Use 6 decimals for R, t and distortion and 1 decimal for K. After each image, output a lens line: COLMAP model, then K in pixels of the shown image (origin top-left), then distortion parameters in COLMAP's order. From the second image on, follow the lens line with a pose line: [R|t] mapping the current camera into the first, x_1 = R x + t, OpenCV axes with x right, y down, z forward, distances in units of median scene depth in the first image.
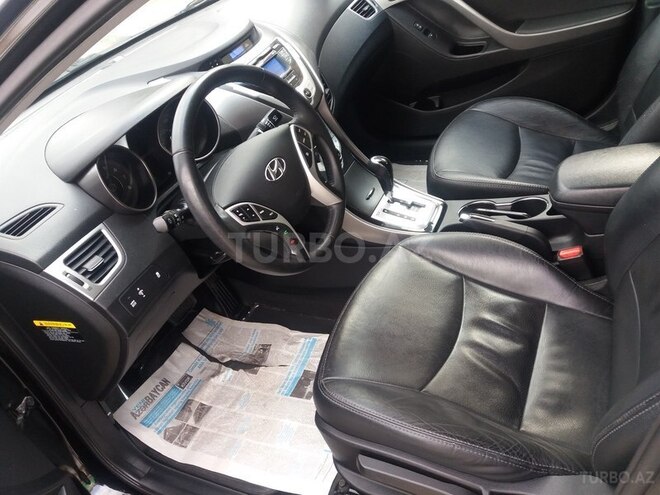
lens RADIAL K [[541.9, 0, 330.0], [0, 541.9, 247.5], [0, 0, 1]] dist [0.080936, -0.123121]
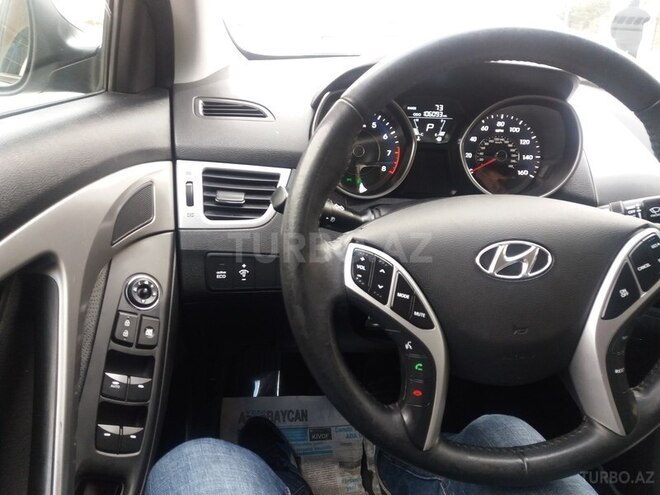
lens RADIAL K [[541.9, 0, 330.0], [0, 541.9, 247.5], [0, 0, 1]] dist [0.080936, -0.123121]
pose [[0.439106, 0.579462, -0.686593, 0.146730], [-0.652323, 0.731118, 0.199851, -0.147448], [0.617787, 0.360125, 0.699034, 0.601383]]
